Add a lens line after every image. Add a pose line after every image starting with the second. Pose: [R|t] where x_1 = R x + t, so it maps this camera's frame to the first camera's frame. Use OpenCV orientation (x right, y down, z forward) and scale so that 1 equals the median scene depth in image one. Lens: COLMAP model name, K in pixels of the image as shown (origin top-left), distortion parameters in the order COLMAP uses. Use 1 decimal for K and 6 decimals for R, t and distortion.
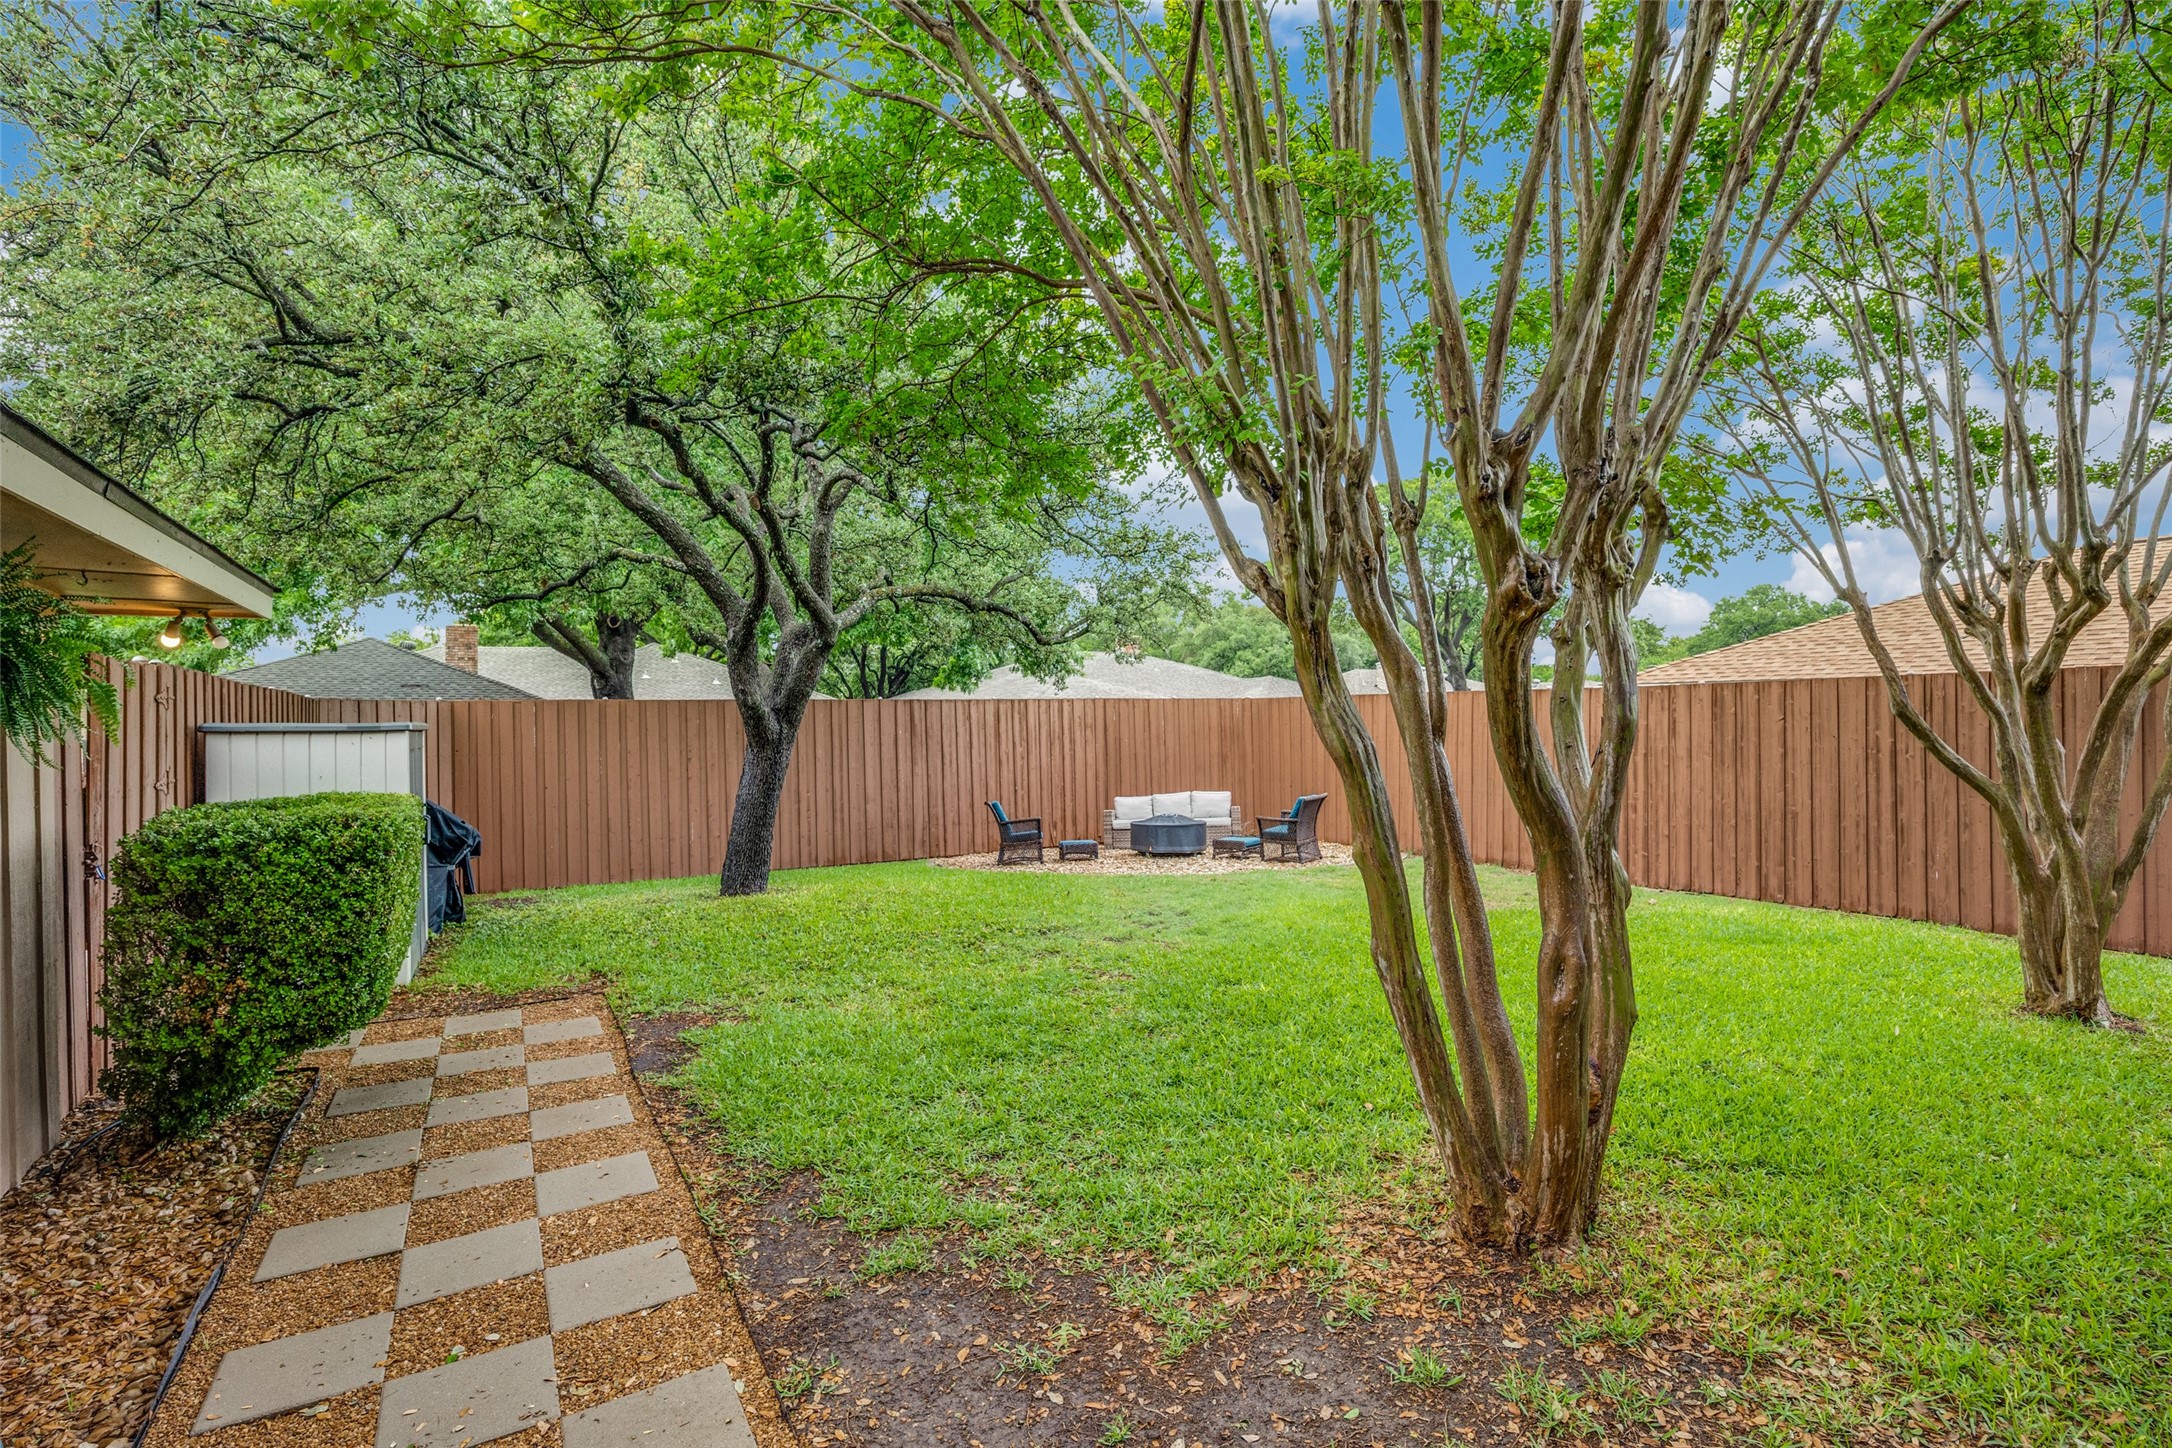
lens RADIAL K [[1038.2, 0, 1097.8], [0, 1038.2, 719.8], [0, 0, 1]] dist [-0.000476, -0.000144]
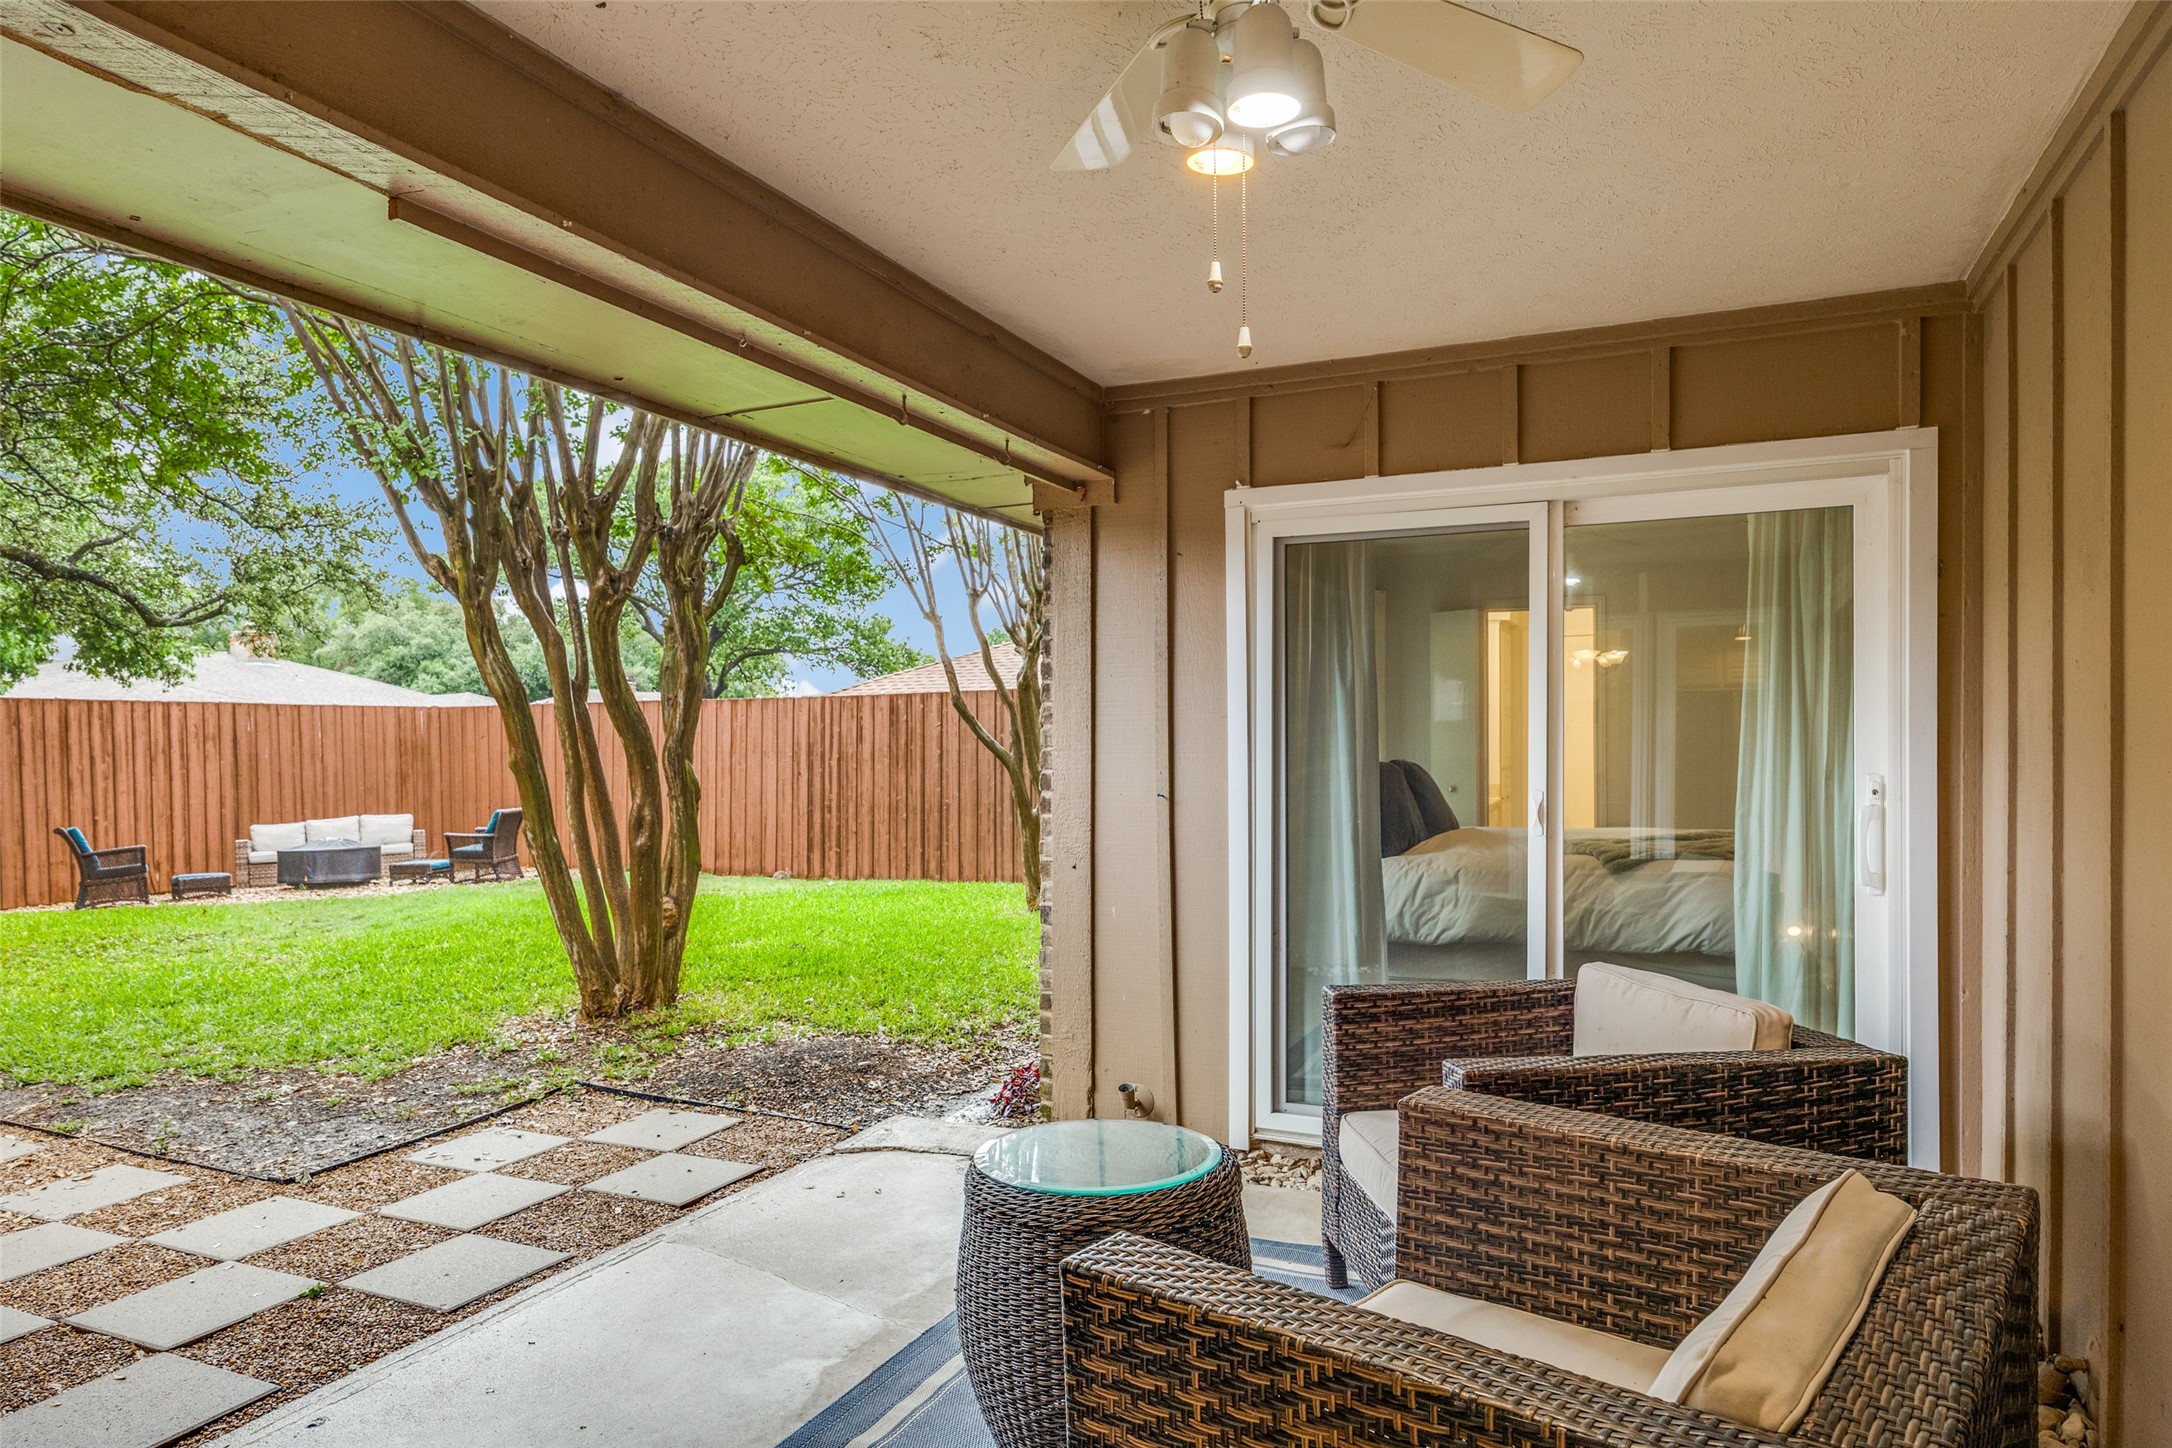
lens RADIAL K [[1309.6, 0, 1096.2], [0, 1309.6, 757.0], [0, 0, 1]] dist [-0.010296, -0.003919]
pose [[0.819427, 0.003154, 0.573175, -0.031410], [-0.001338, 0.999993, -0.003589, 0.030590], [-0.573182, 0.002174, 0.819425, -0.235801]]
